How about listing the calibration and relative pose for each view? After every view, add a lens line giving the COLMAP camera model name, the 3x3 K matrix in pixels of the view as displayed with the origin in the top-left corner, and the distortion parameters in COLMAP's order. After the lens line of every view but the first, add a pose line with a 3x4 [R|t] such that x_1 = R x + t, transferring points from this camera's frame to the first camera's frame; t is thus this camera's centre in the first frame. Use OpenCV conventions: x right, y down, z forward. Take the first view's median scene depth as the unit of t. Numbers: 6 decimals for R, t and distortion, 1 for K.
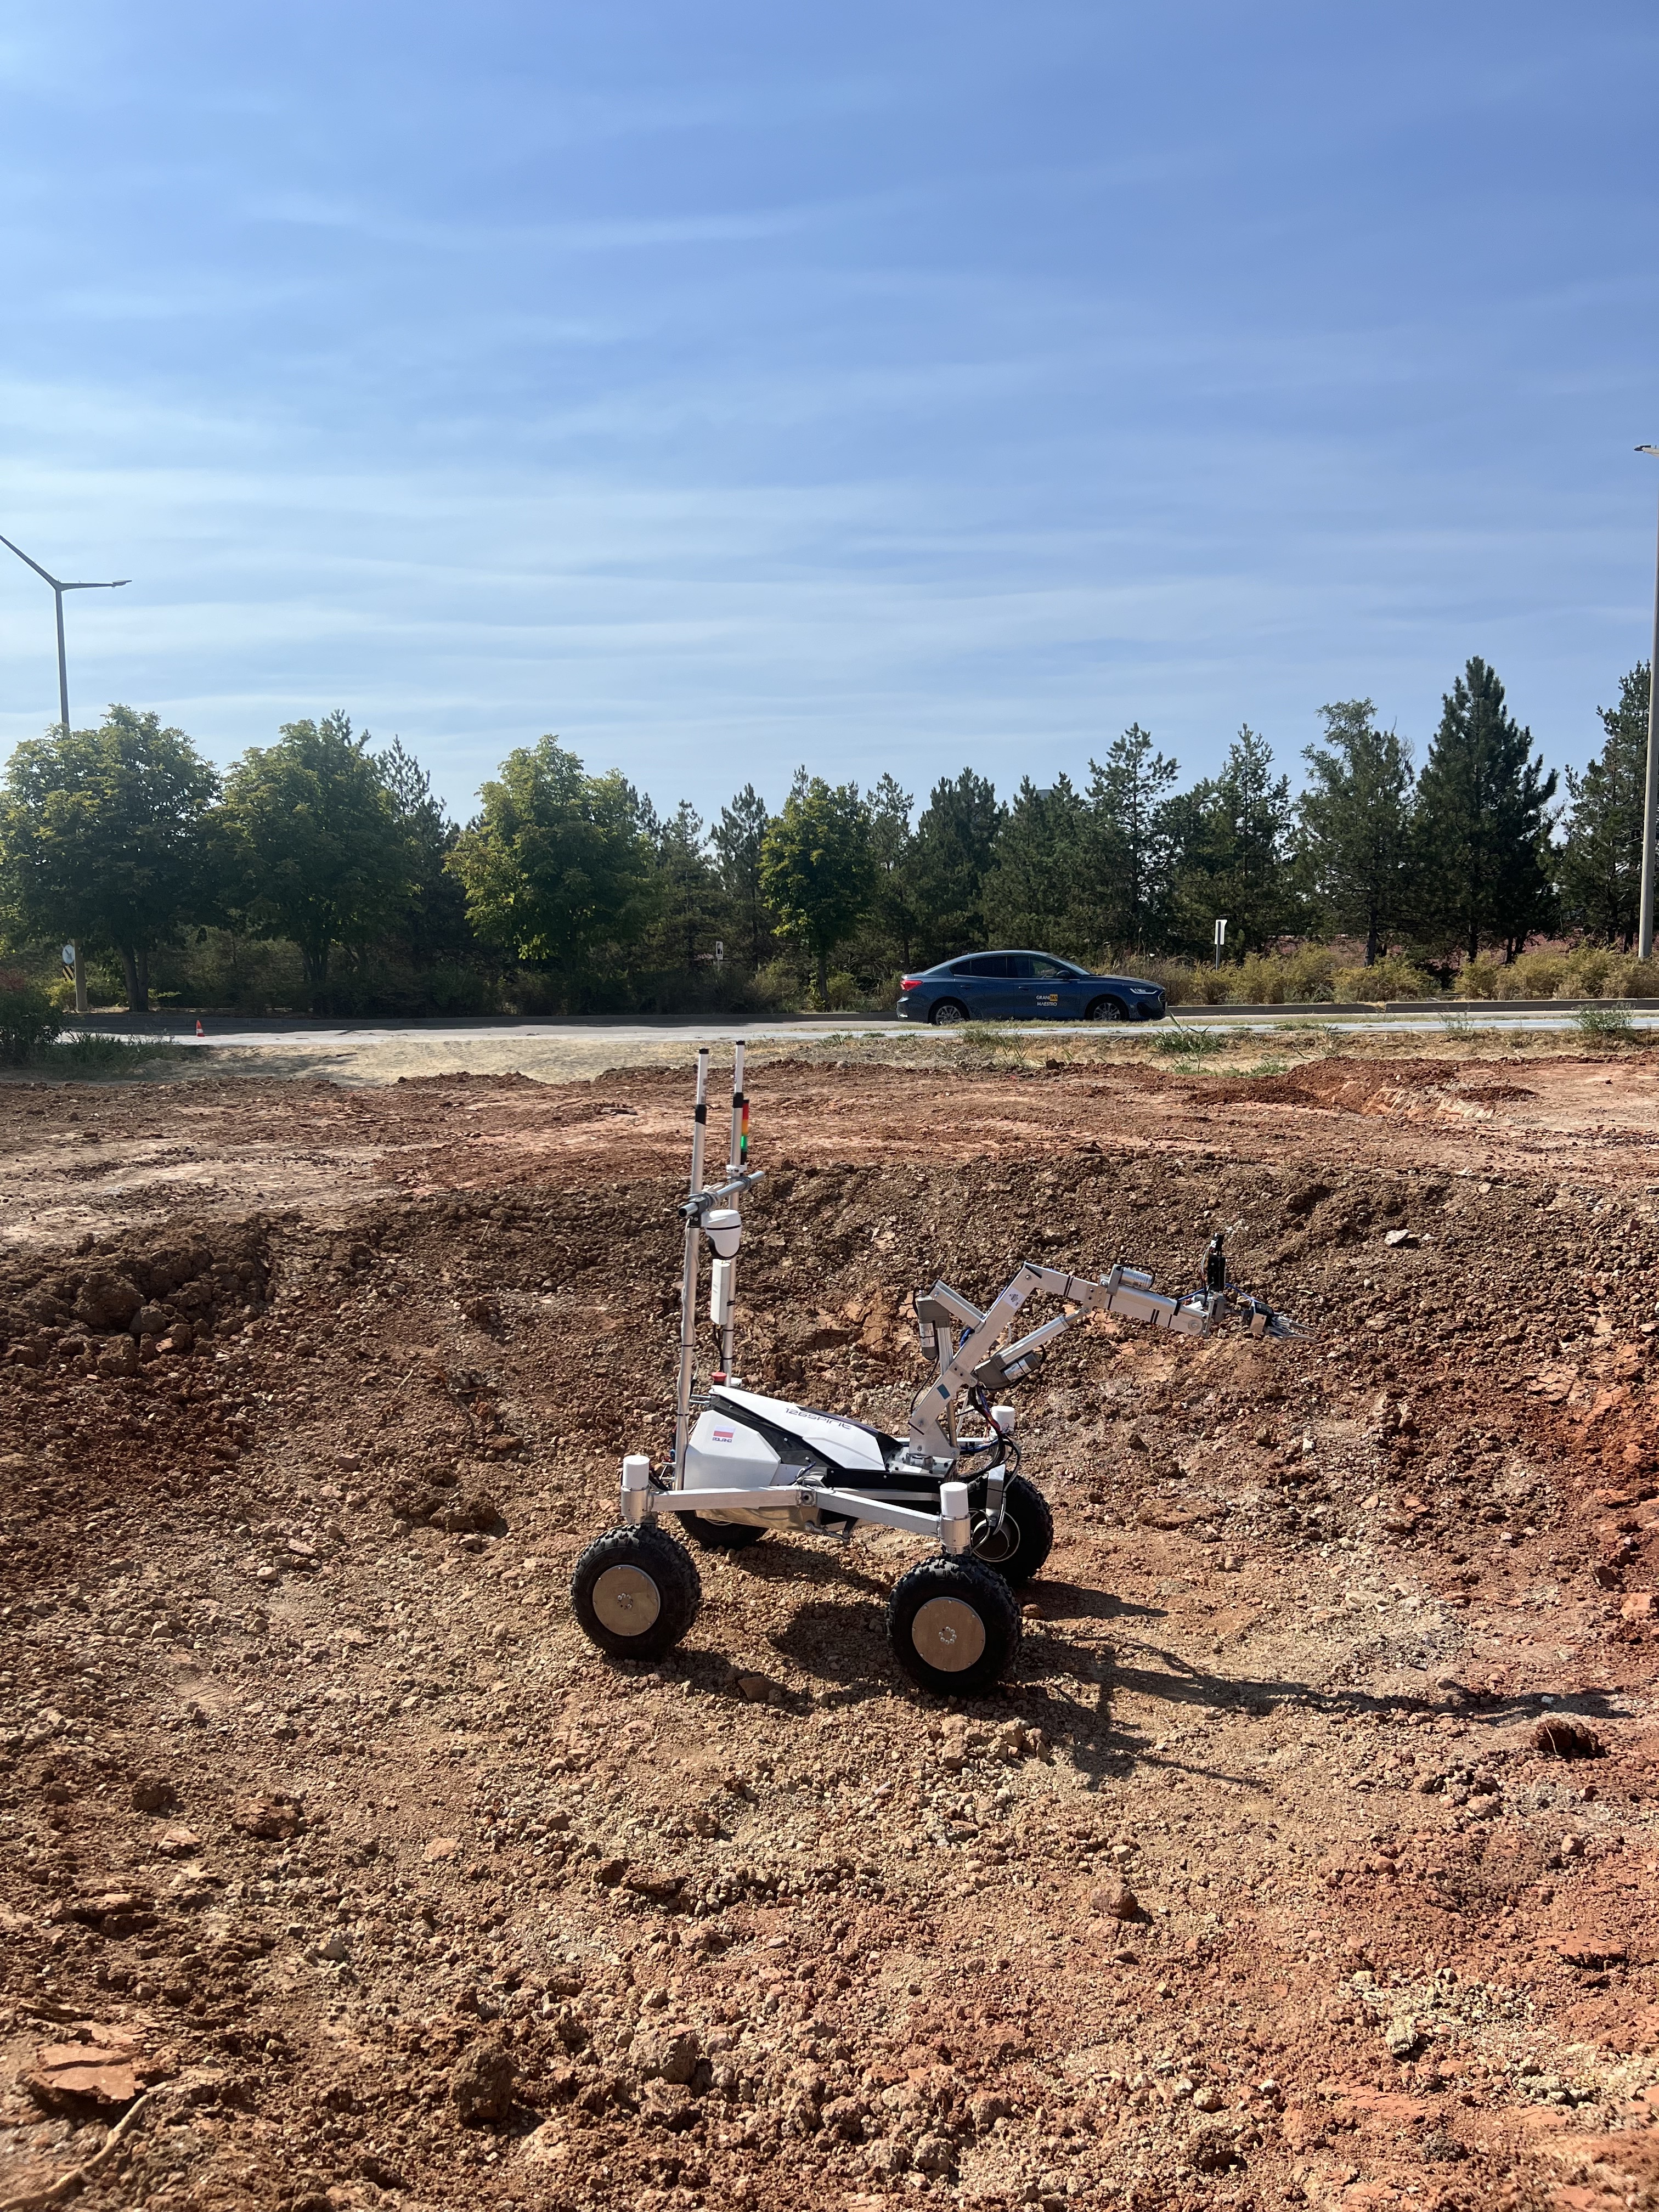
lens RADIAL K [[1691.5, 0, 829.5], [0, 1691.5, 1106.0], [0, 0, 1]] dist [0.068544, -0.000149]
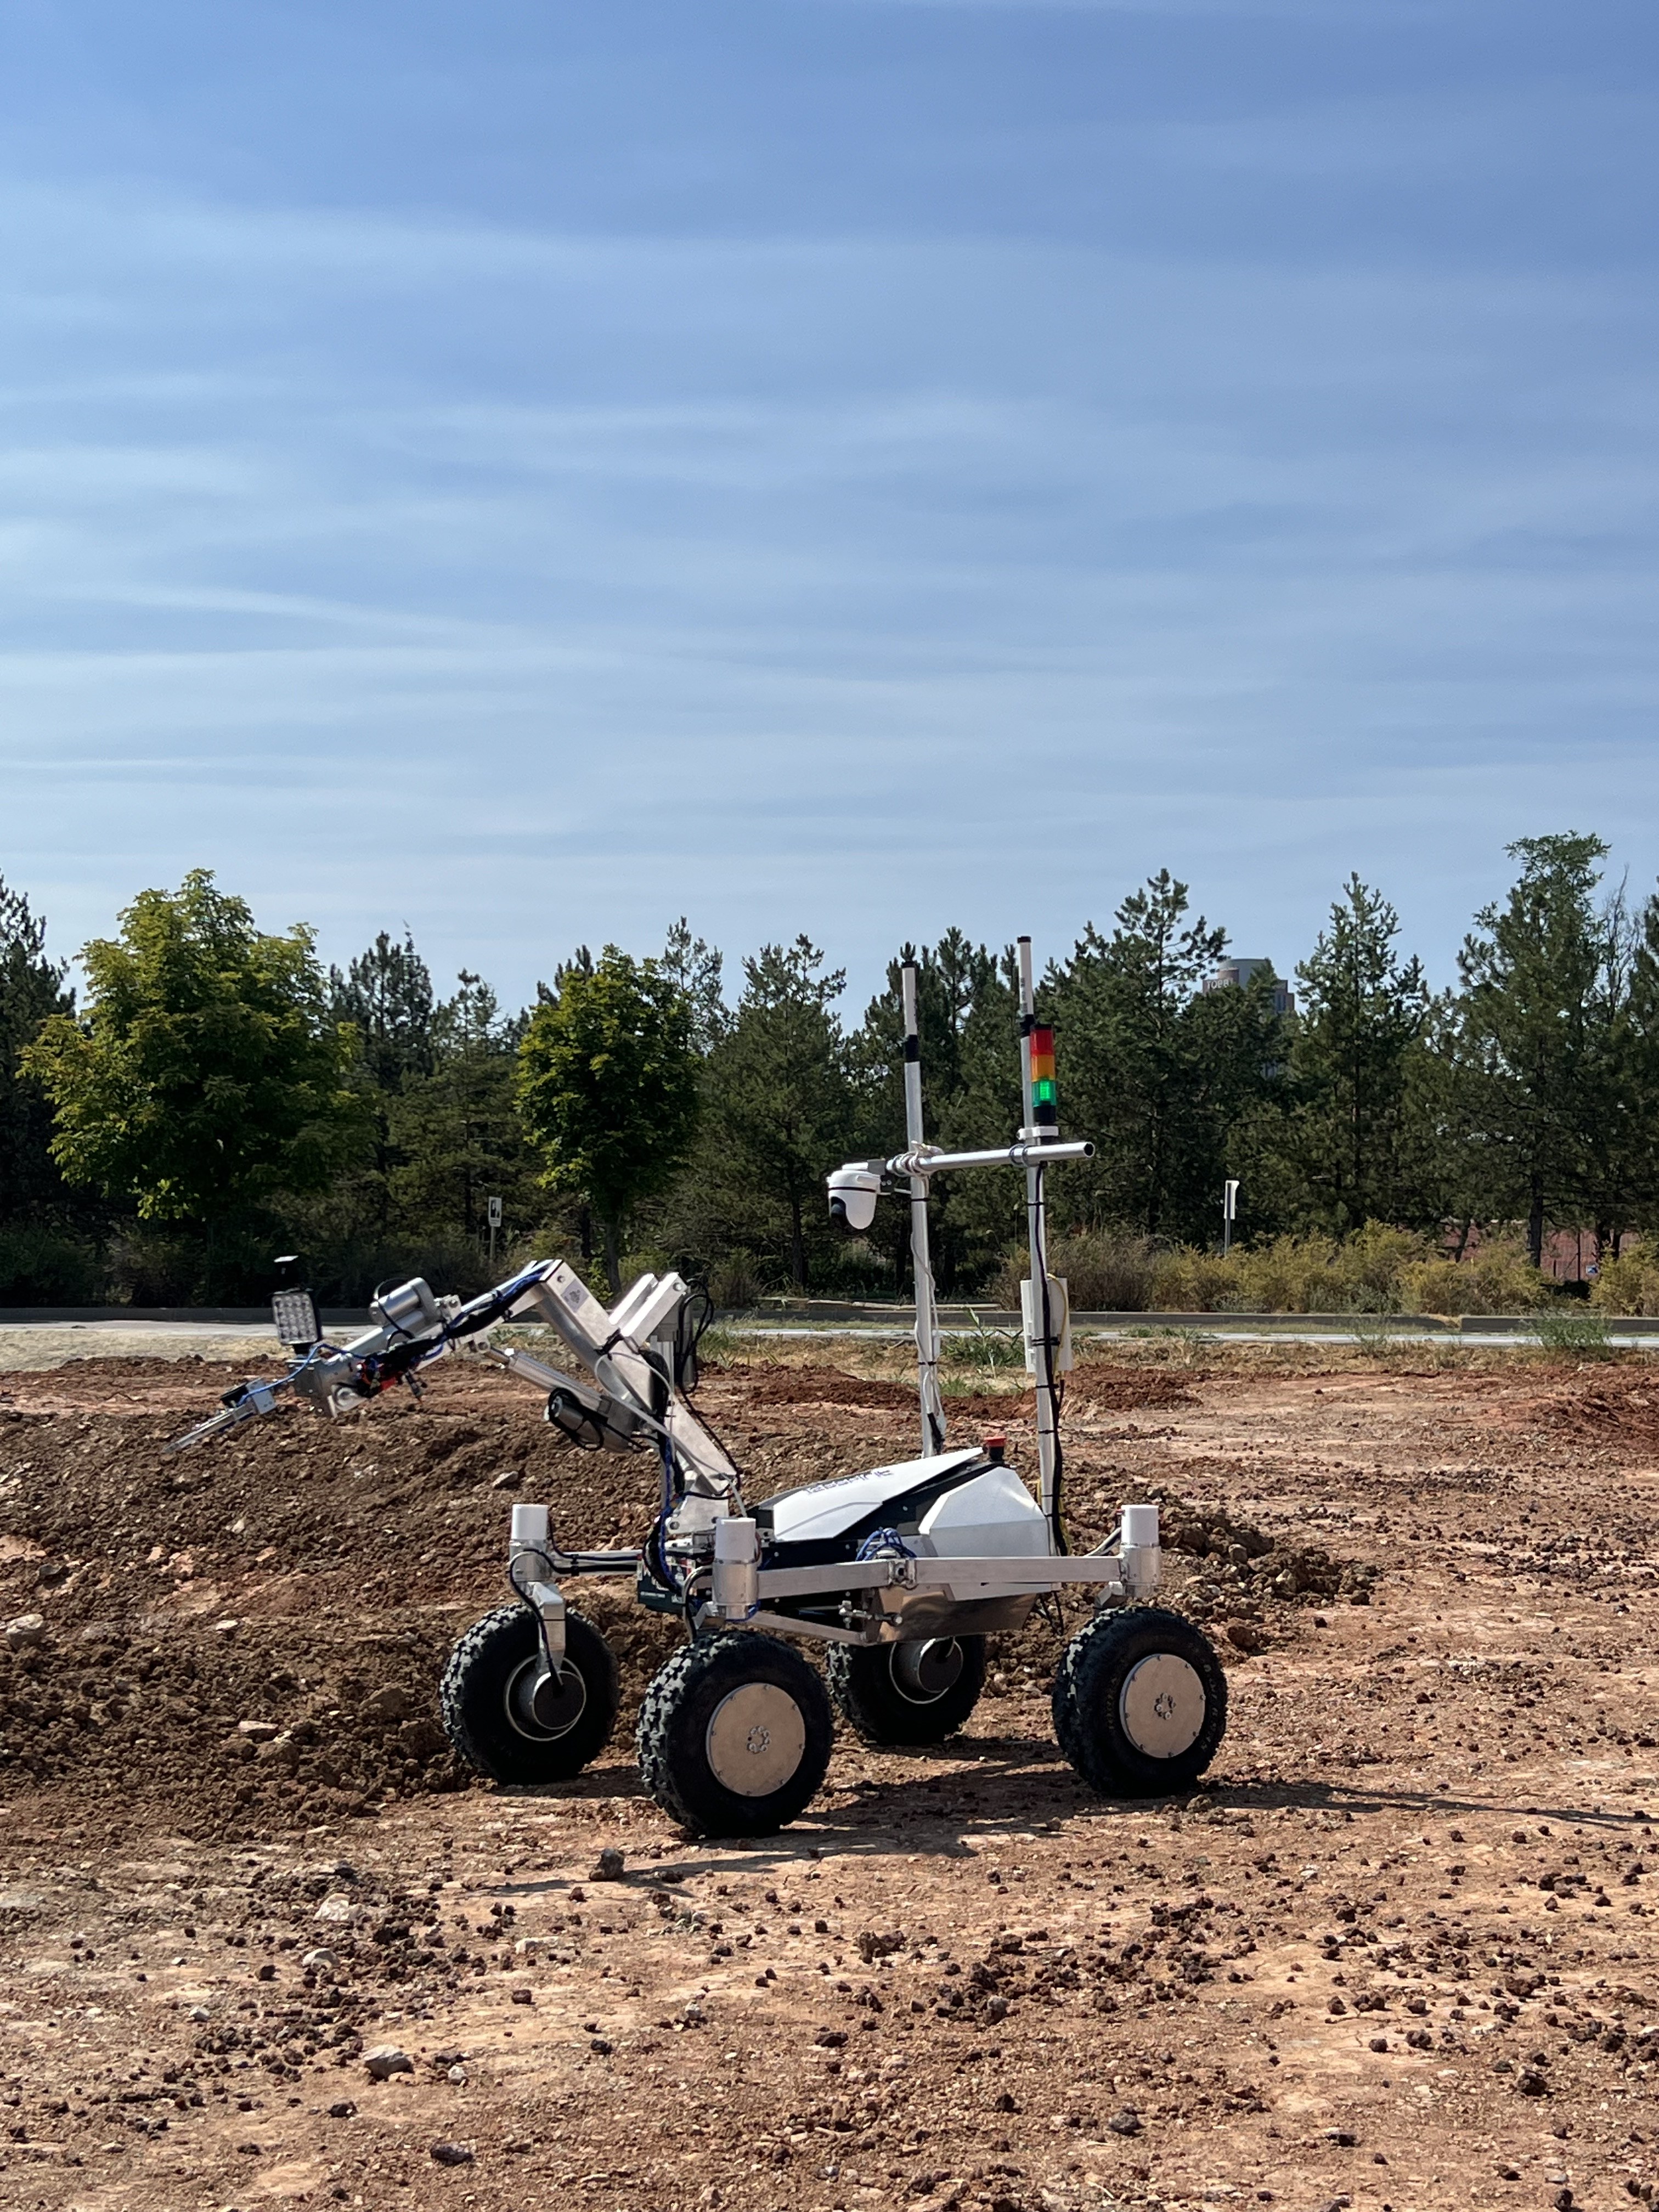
lens RADIAL K [[2982.6, 0, 829.5], [0, 2982.6, 1106.0], [0, 0, 1]] dist [0.108698, -0.014022]
pose [[0.999729, 0.022885, -0.004271, 0.077348], [-0.023249, 0.990935, -0.132316, 0.013055], [0.001204, 0.132379, 0.991198, -0.102259]]
